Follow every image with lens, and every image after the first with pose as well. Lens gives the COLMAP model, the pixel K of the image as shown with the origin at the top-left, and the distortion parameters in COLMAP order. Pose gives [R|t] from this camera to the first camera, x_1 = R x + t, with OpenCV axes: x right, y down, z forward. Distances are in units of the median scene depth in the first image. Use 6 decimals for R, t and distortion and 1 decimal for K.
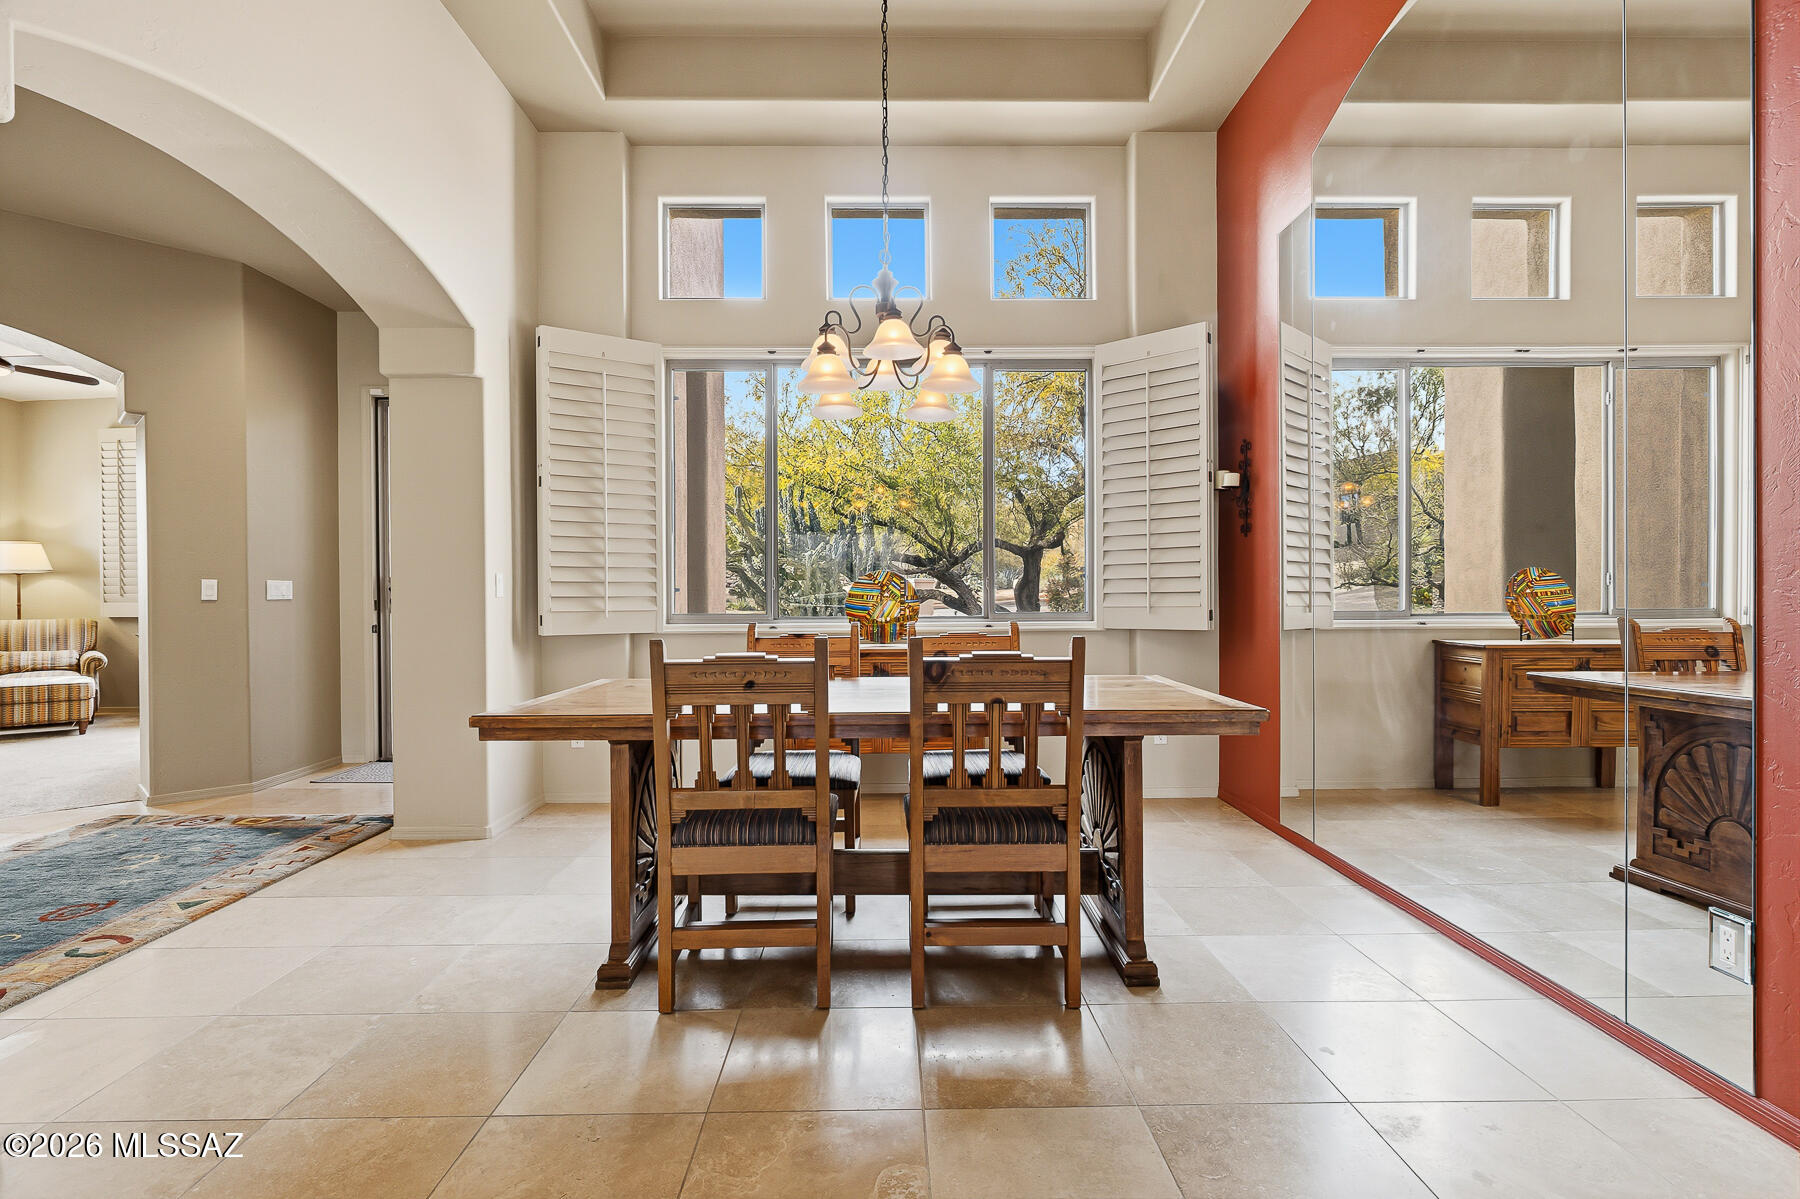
lens RADIAL K [[866.0, 0, 893.4], [0, 866.0, 592.8], [0, 0, 1]] dist [0.005137, 0.000079]
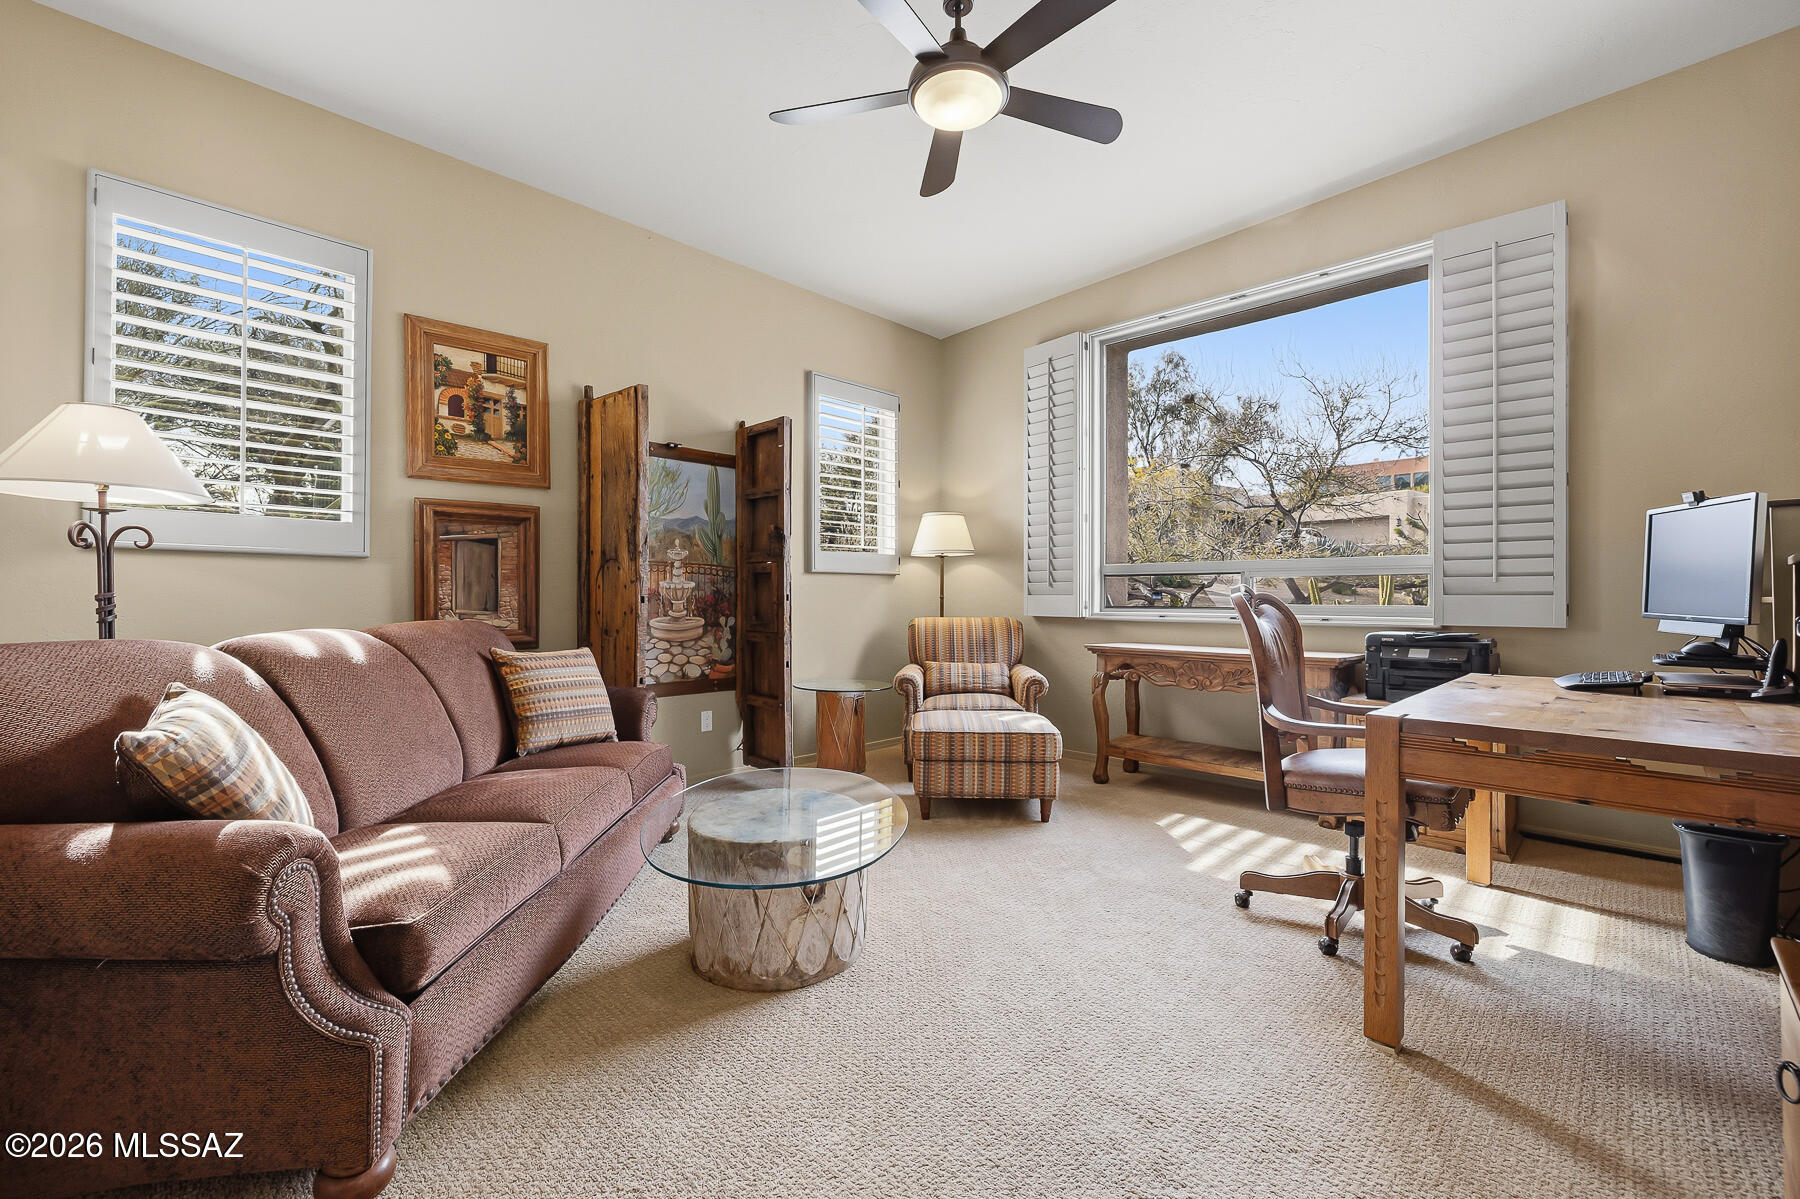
lens RADIAL K [[756.3, 0, 901.2], [0, 756.3, 596.3], [0, 0, 1]] dist [-0.001338, -0.000011]
pose [[0.725119, 0.010376, -0.688545, -1.092062], [-0.008216, 0.999946, 0.006415, 0.017427], [0.688574, 0.001005, 0.725165, 0.944979]]
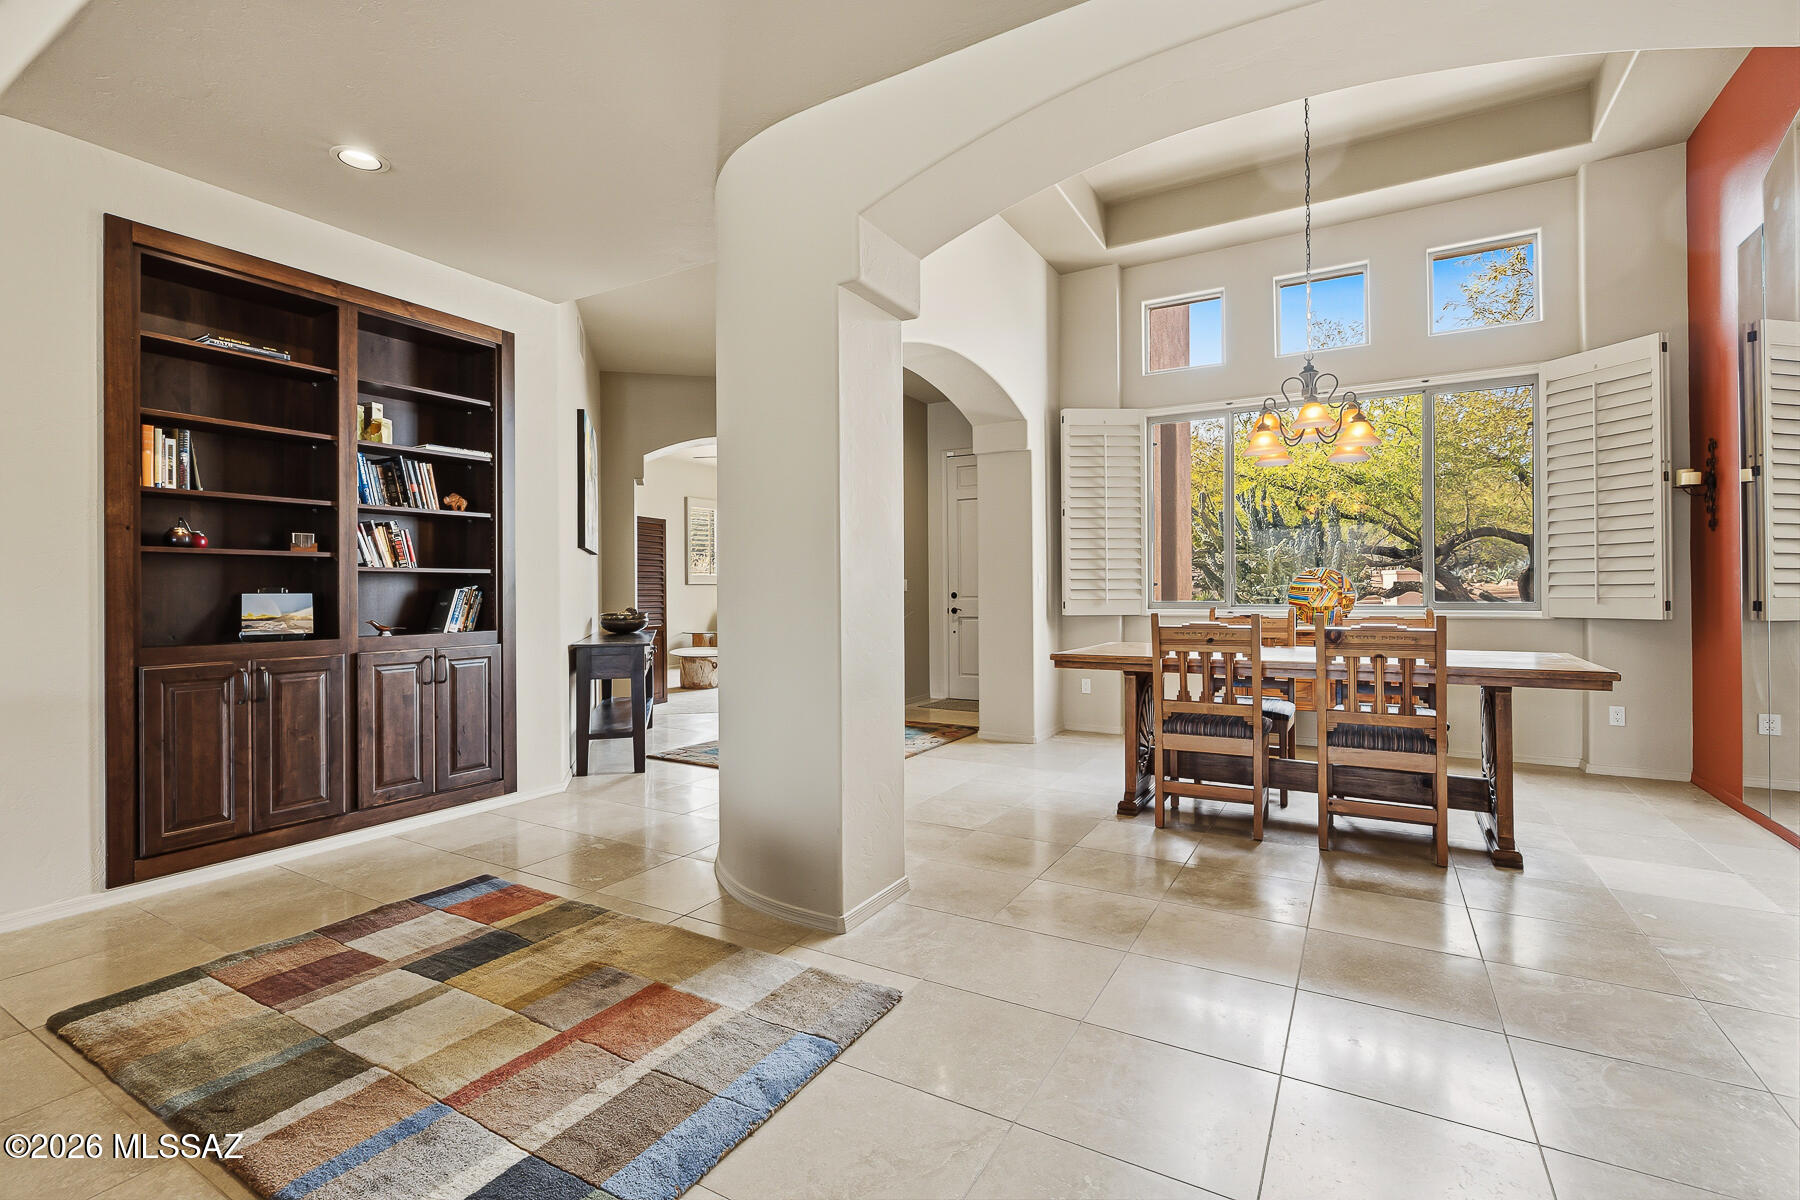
lens RADIAL K [[802.9, 0, 892.0], [0, 802.9, 589.3], [0, 0, 1]] dist [-0.004538, -0.000069]
pose [[0.854335, -0.001074, -0.519722, 0.061458], [0.003639, 0.999986, 0.003916, -0.001901], [0.519710, -0.005237, 0.854327, -0.344942]]
